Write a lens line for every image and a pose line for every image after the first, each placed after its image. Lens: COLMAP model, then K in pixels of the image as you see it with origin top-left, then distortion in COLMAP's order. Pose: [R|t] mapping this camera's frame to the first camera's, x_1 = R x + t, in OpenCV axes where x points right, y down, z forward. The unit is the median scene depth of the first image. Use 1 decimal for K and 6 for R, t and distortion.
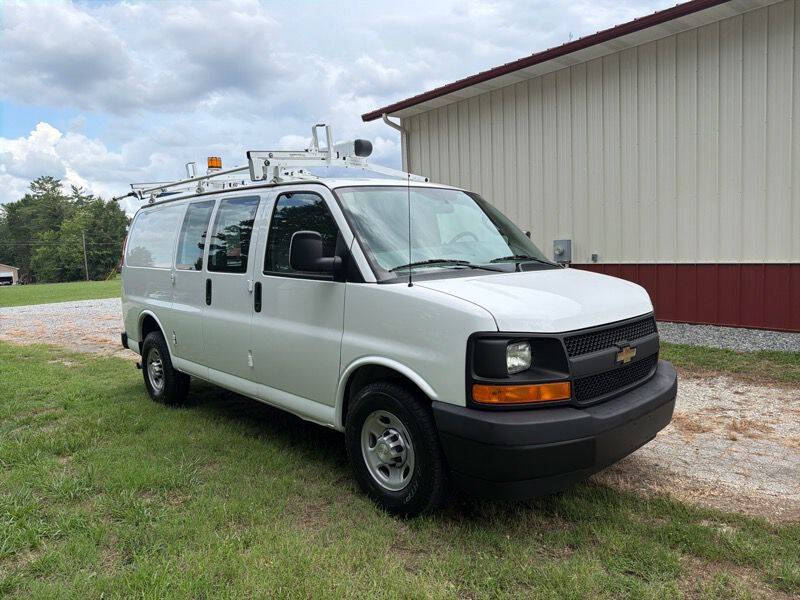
lens RADIAL K [[579.4, 0, 398.8], [0, 579.4, 284.5], [0, 0, 1]] dist [0.004640, -0.006569]
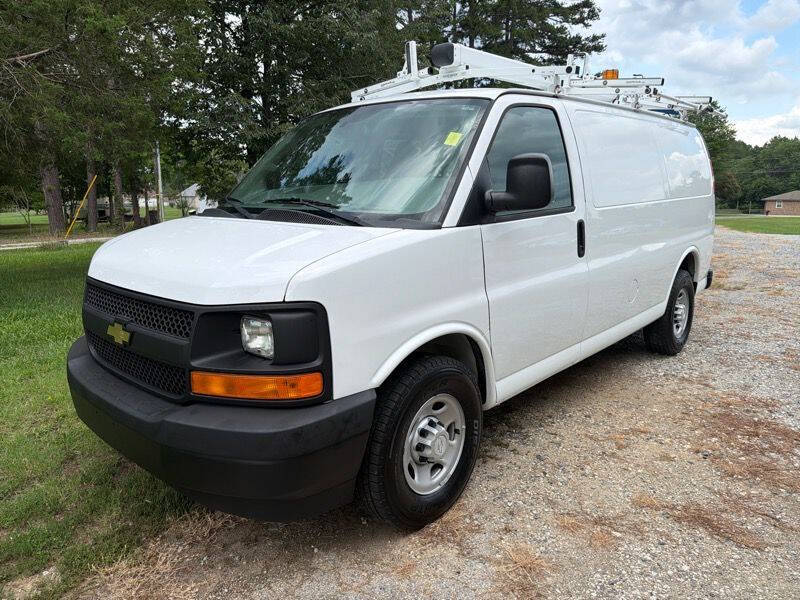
lens RADIAL K [[582.0, 0, 400.0], [0, 582.0, 300.0], [0, 0, 1]] dist [-0.001125, -0.001799]
pose [[0.071850, 0.219563, -0.972949, 0.880122], [-0.063820, 0.974483, 0.215196, -0.084744], [0.995372, 0.046632, 0.084029, 0.996405]]
